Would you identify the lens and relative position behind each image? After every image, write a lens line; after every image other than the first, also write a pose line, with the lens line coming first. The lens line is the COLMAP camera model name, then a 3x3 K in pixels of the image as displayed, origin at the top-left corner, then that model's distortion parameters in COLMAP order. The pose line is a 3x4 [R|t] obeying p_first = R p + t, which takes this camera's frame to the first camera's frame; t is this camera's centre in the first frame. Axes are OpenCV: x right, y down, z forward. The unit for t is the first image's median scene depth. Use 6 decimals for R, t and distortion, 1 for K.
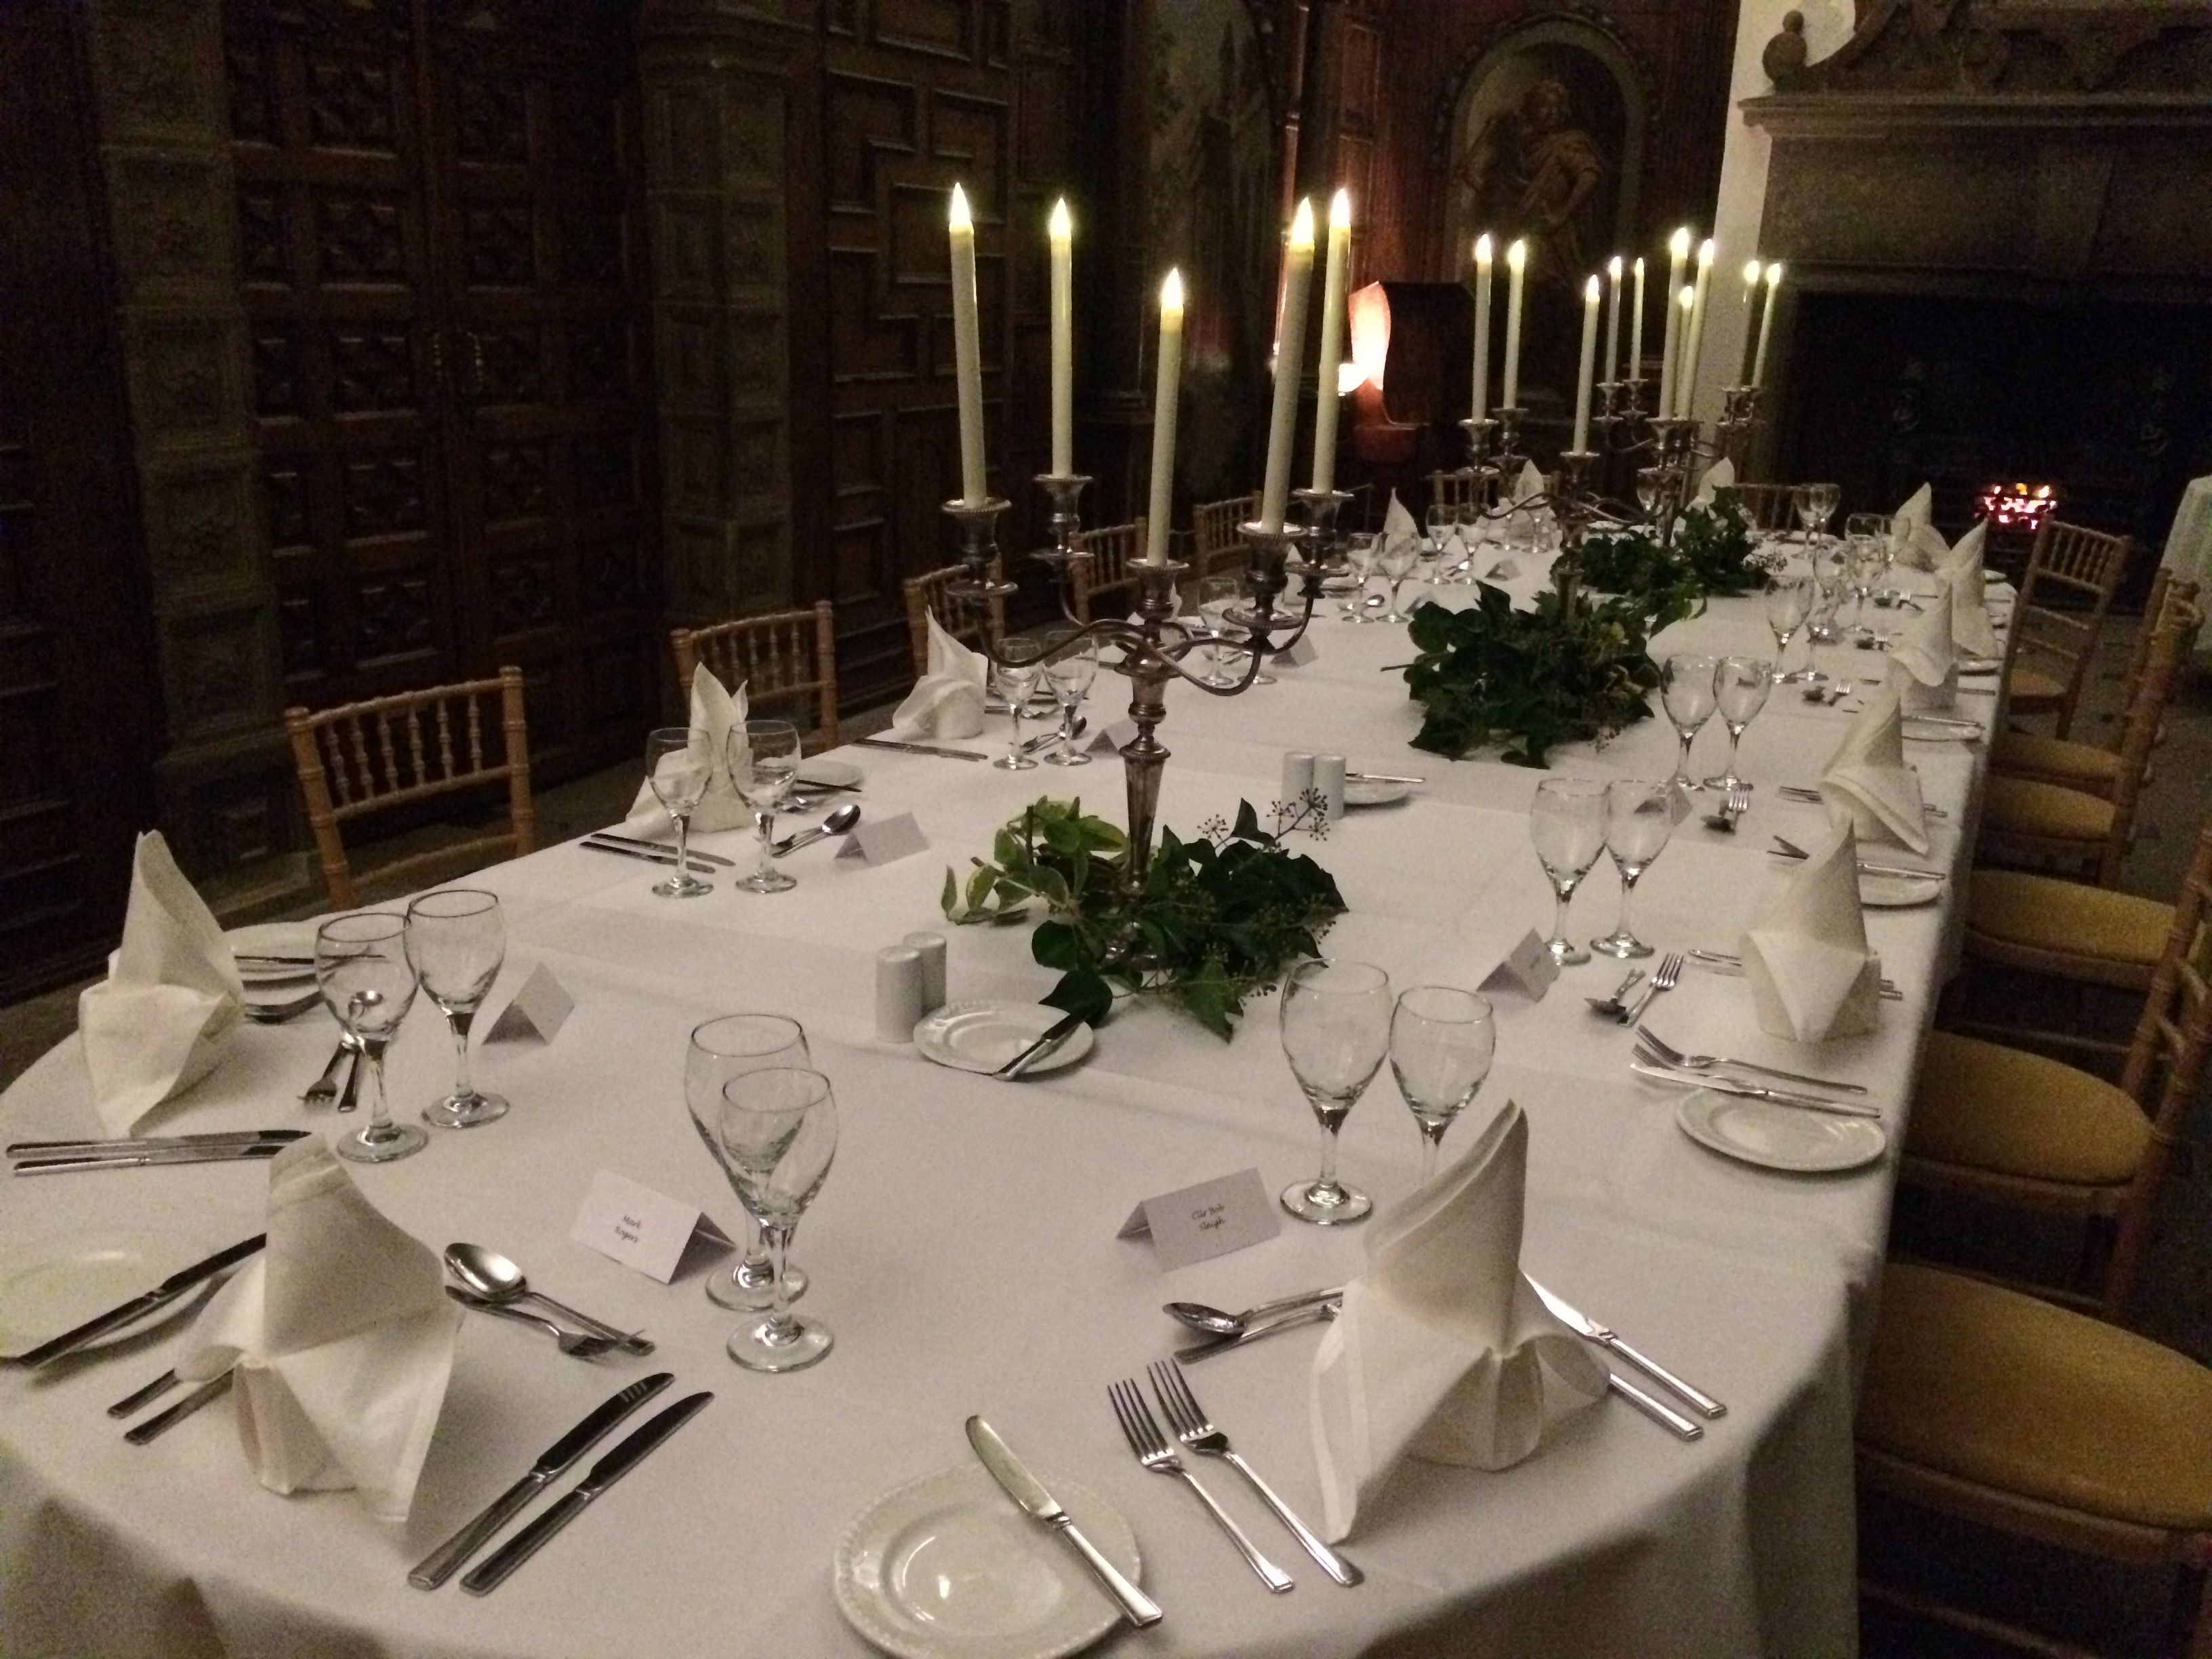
lens RADIAL K [[1852.8, 0, 1106.0], [0, 1852.8, 829.5], [0, 0, 1]] dist [0.058114, -0.076813]
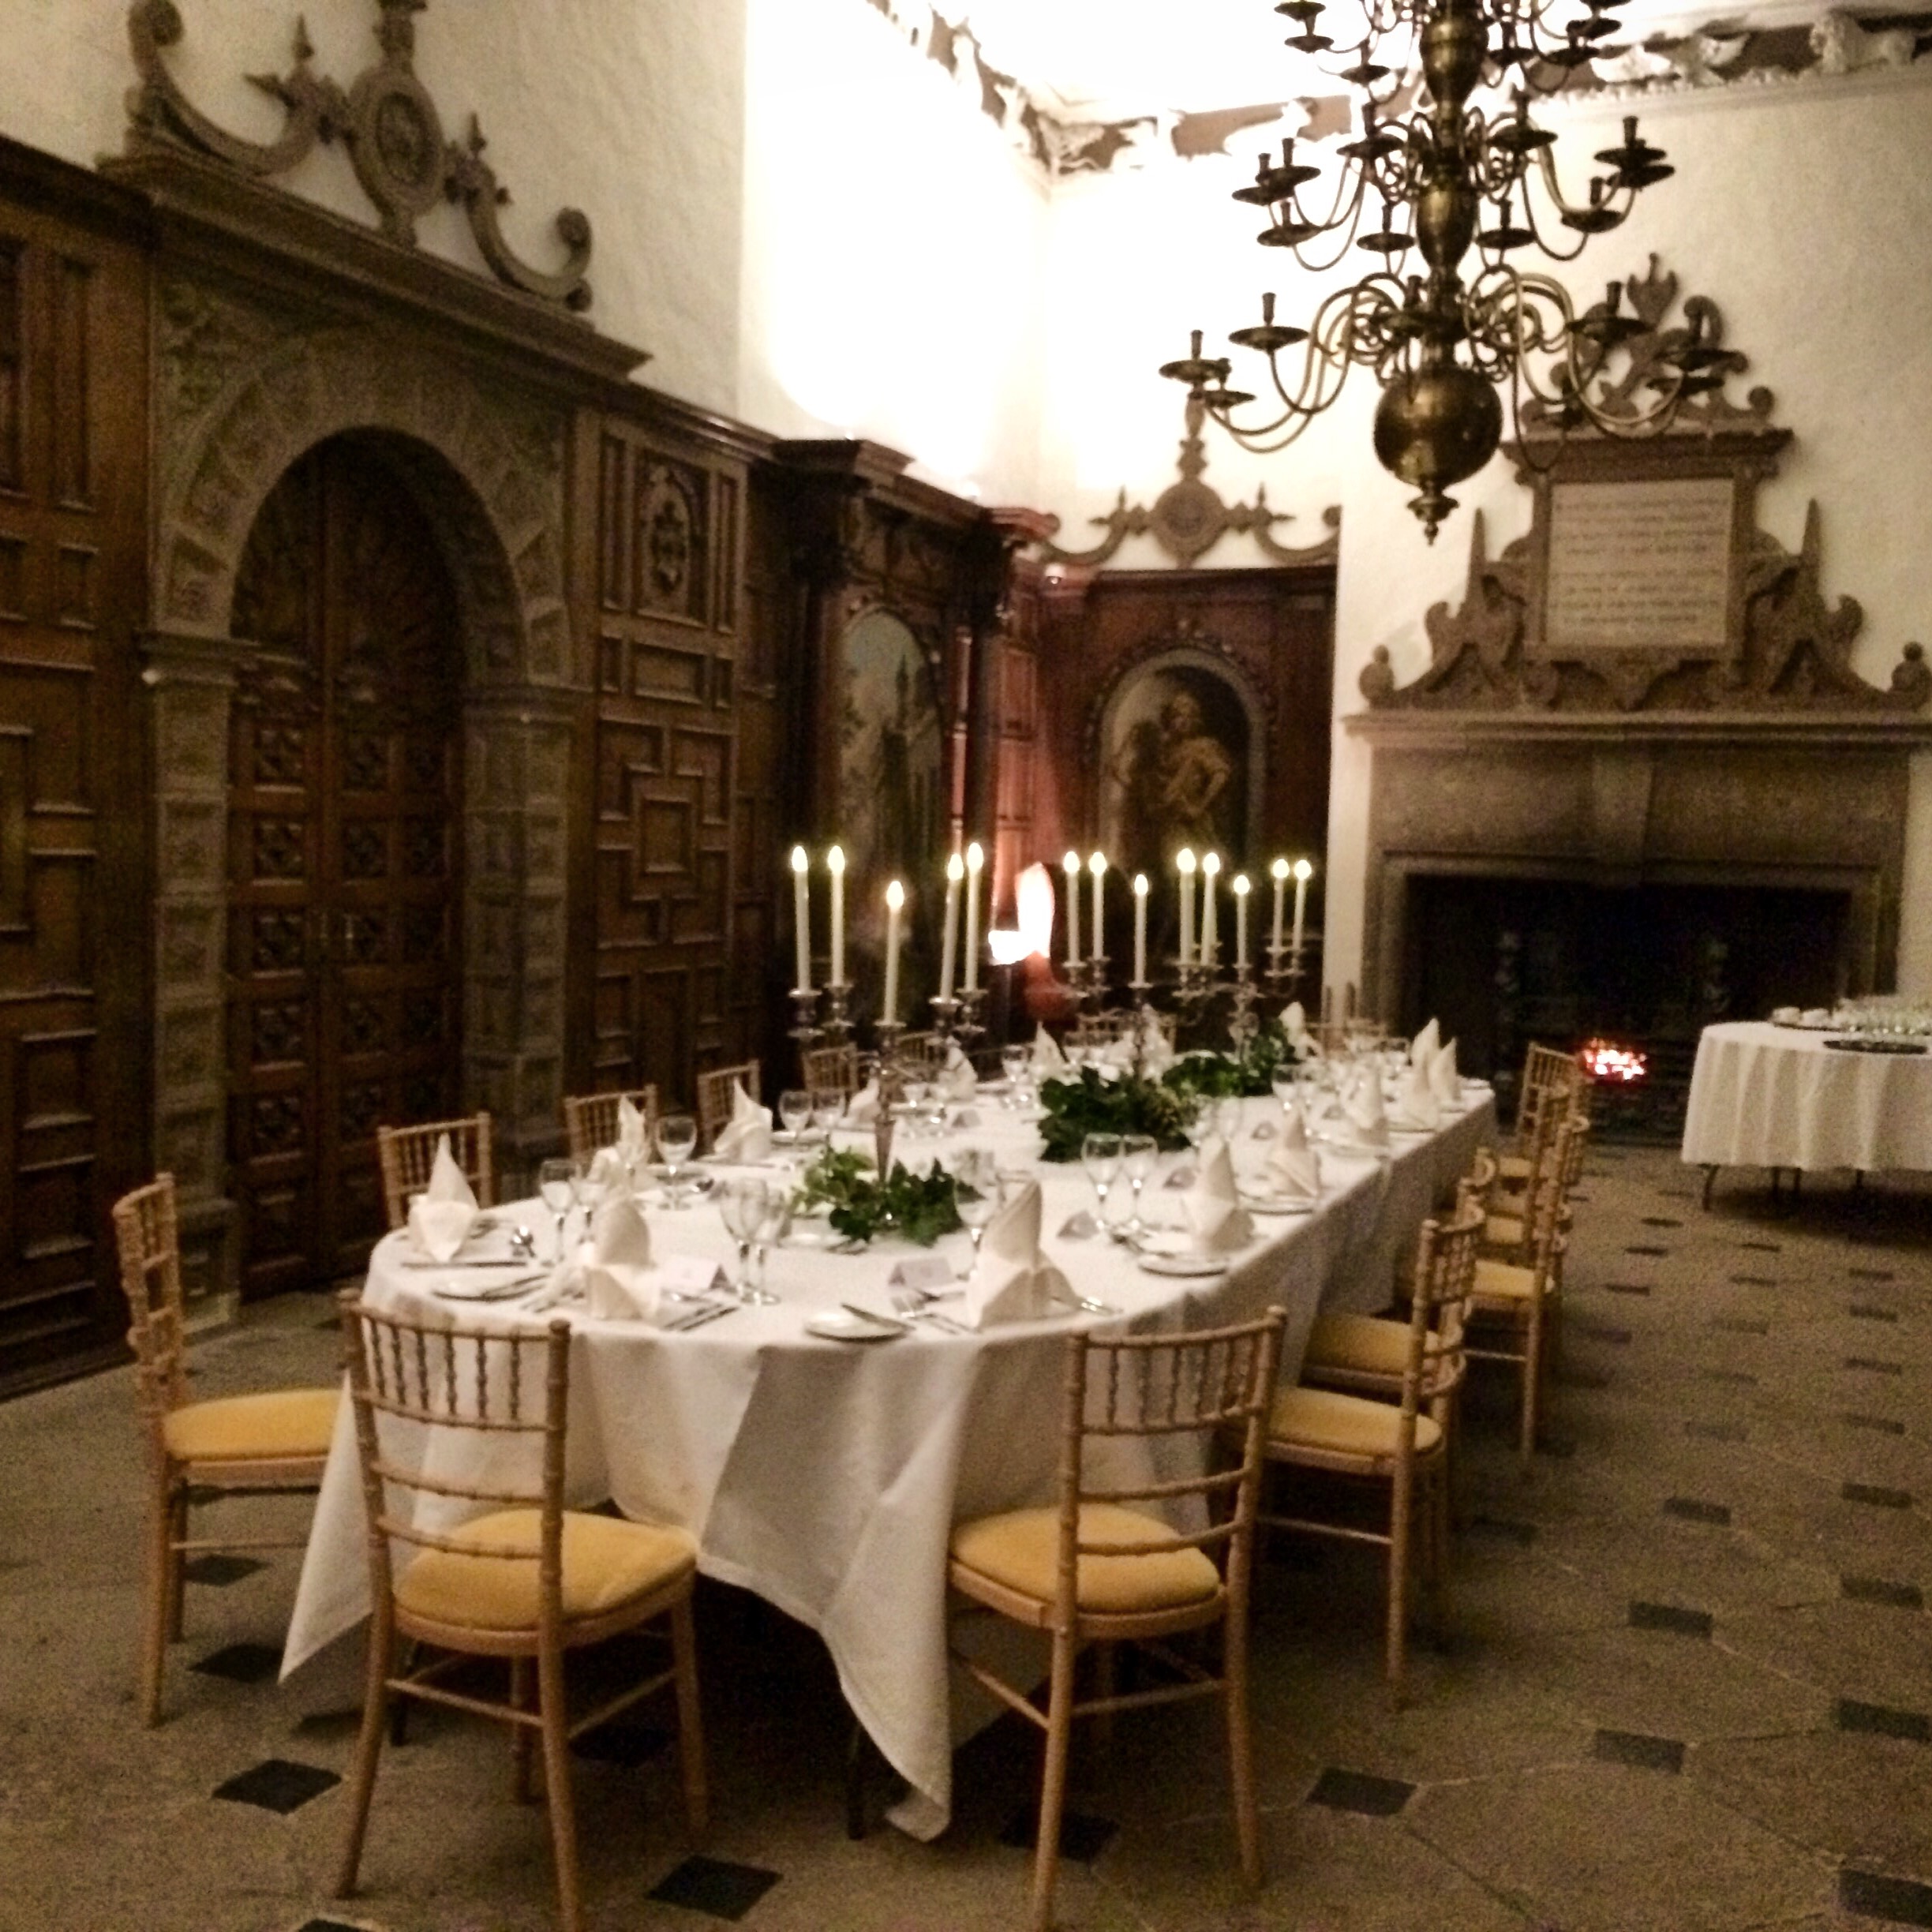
lens RADIAL K [[2154.3, 0, 966.0], [0, 2154.3, 966.0], [0, 0, 1]] dist [0.005195, 0.003507]
pose [[0.995579, -0.006139, 0.093731, -0.035439], [0.027578, 0.972988, -0.229202, 0.108620], [-0.089792, 0.230774, 0.968855, -0.419157]]
